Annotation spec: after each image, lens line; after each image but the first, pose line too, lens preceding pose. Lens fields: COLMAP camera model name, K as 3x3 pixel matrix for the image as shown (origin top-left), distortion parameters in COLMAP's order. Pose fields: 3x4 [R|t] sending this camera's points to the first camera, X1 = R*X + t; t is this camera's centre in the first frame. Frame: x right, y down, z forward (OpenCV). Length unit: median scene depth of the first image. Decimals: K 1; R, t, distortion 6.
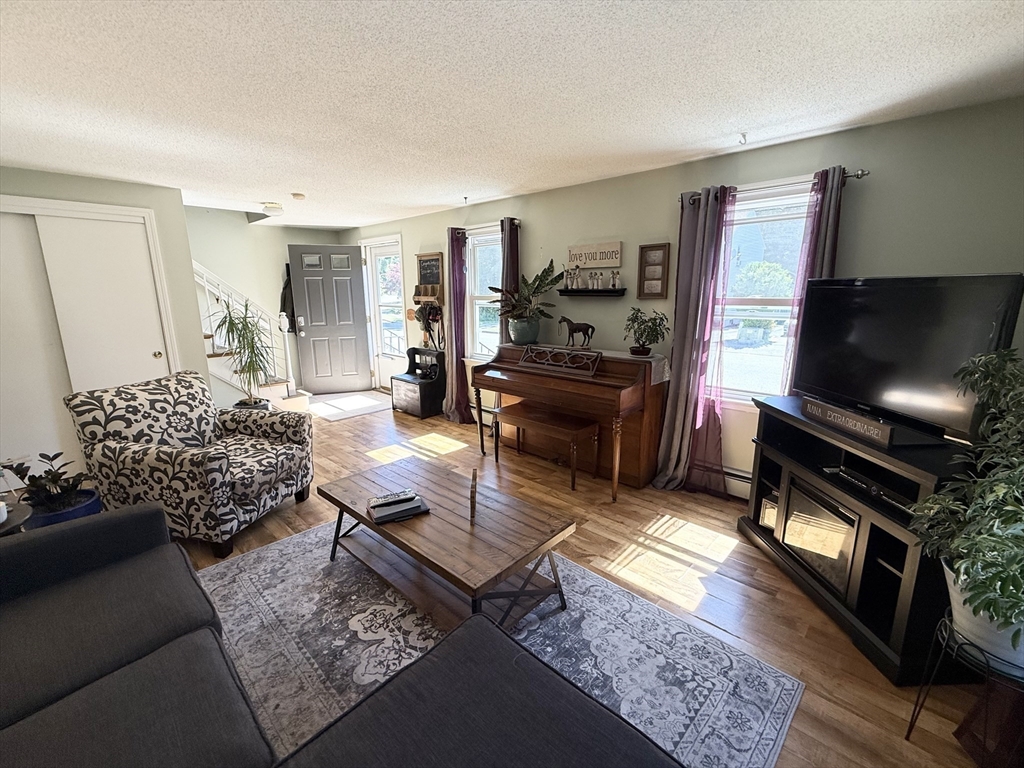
lens RADIAL K [[444.7, 0, 512.0], [0, 444.7, 384.0], [0, 0, 1]] dist [0.001620, 0.000114]
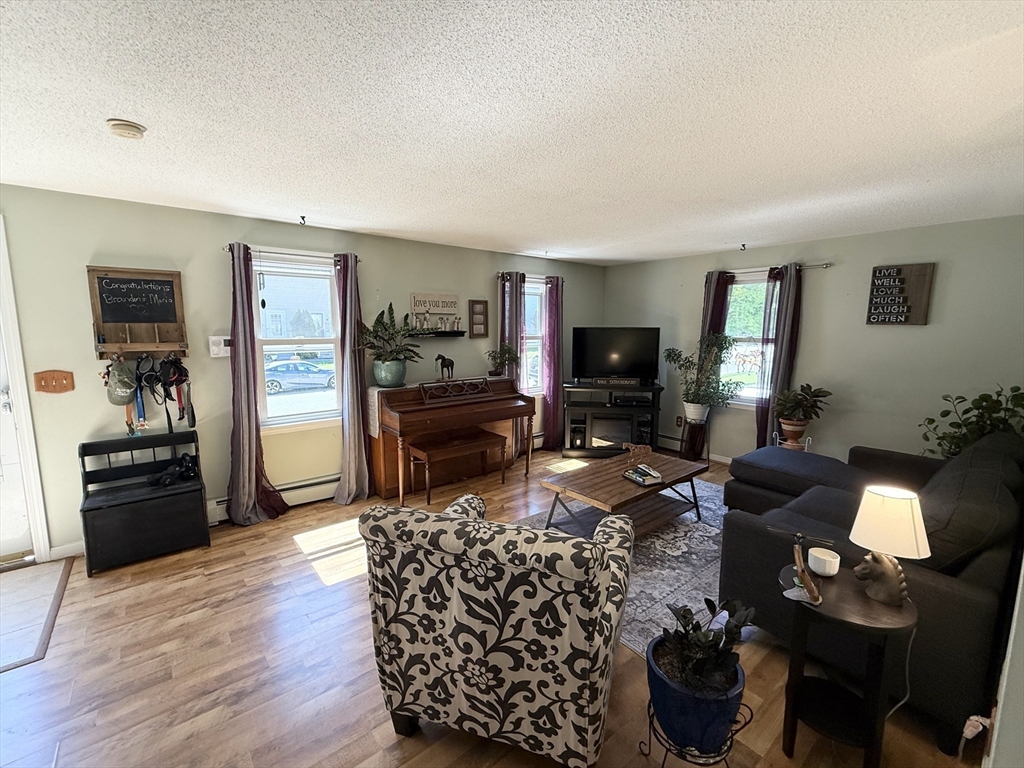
lens RADIAL K [[444.7, 0, 512.0], [0, 444.7, 384.0], [0, 0, 1]] dist [0.001620, 0.000114]
pose [[0.121681, -0.117444, 0.985597, -0.997923], [0.206720, 0.974200, 0.090565, -0.141958], [-0.970804, 0.192723, 0.142819, 0.666554]]
